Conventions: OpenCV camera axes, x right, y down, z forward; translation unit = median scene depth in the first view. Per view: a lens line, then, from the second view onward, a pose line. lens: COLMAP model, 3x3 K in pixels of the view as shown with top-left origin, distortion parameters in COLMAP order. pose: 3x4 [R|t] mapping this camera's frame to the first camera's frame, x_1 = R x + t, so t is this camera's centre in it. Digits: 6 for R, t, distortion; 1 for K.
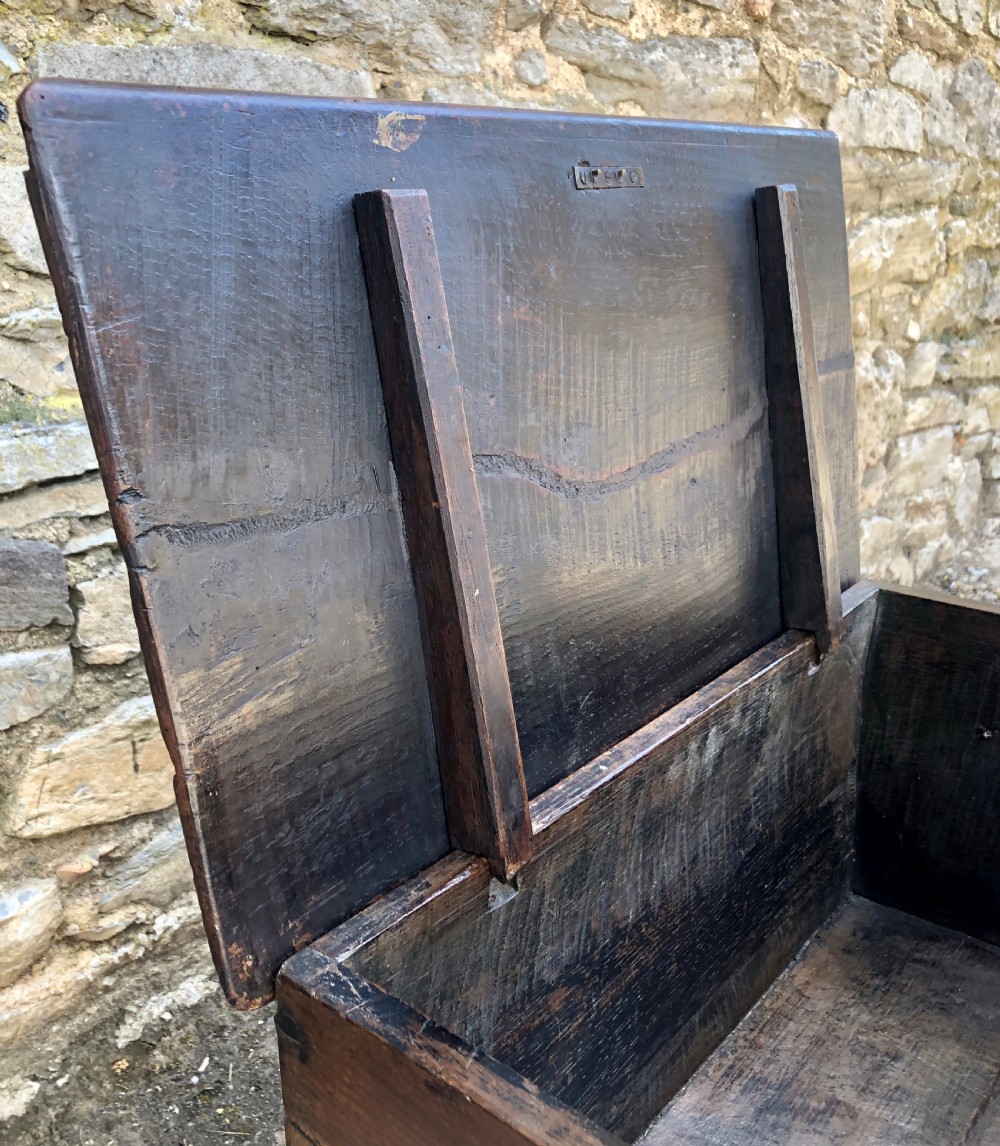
lens RADIAL K [[1144.6, 0, 524.3], [0, 1144.6, 573.5], [0, 0, 1]] dist [0.010771, 0.000000]
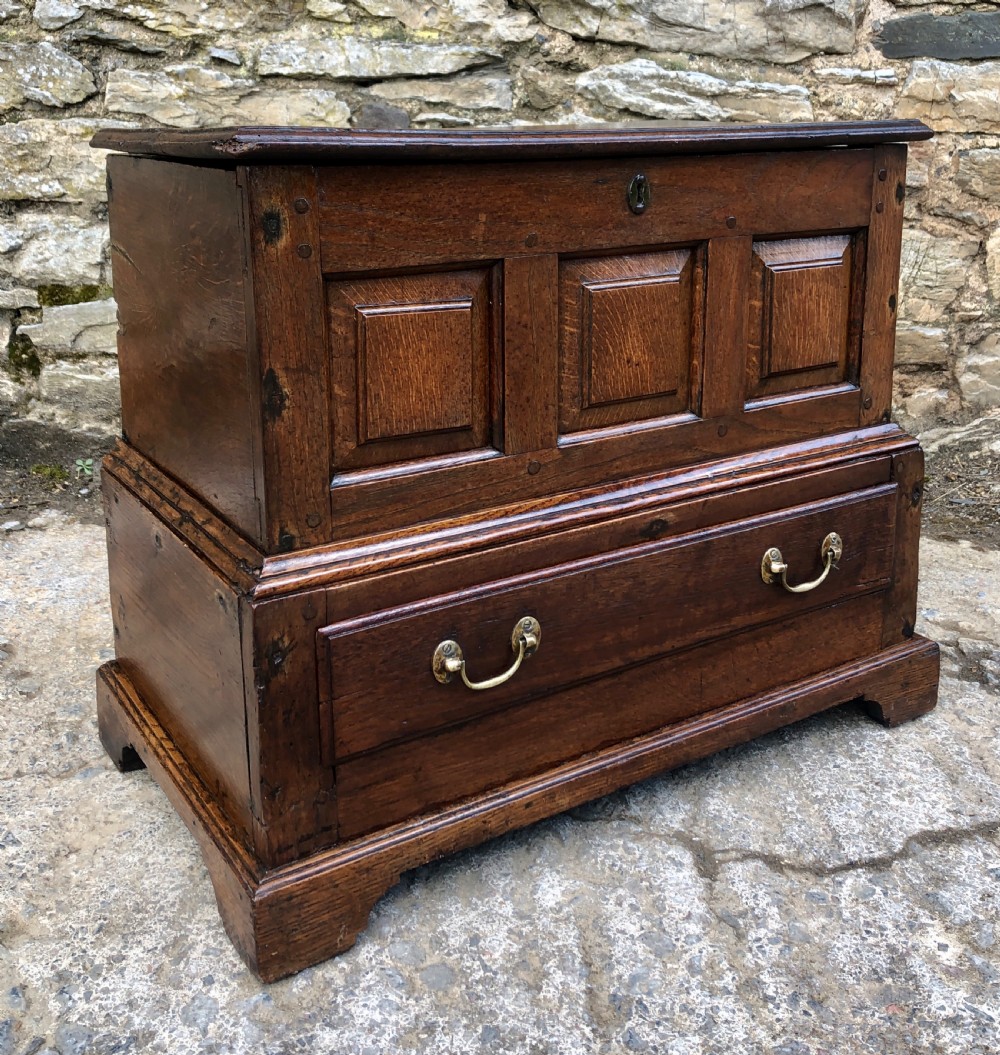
lens RADIAL K [[1207.9, 0, 507.2], [0, 1207.9, 391.3], [0, 0, 1]] dist [0.019963, 0.000000]
pose [[0.655153, 0.176904, -0.734492, 1.146325], [-0.249607, 0.968290, 0.010571, 0.332468], [0.713071, 0.176409, 0.678535, -0.108254]]
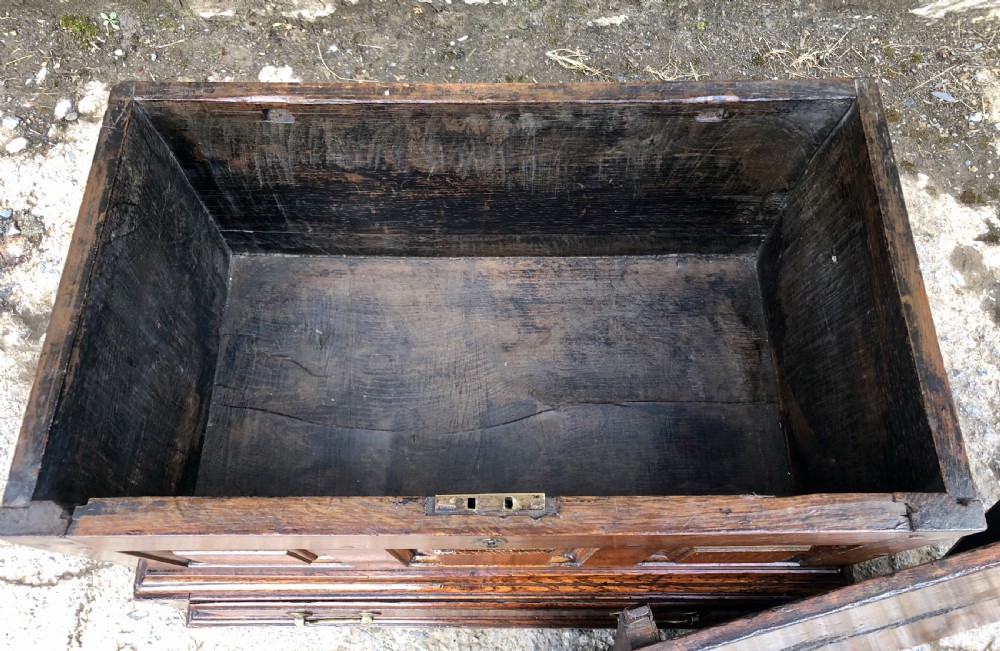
lens RADIAL K [[828.0, 0, 500.6], [0, 828.0, 277.3], [0, 0, 1]] dist [0.016695, 0.002275]
pose [[0.626842, 0.713059, -0.314032, 0.440938], [-0.264356, 0.573780, 0.775173, -0.368785], [0.732929, -0.402895, 0.548171, 0.293322]]
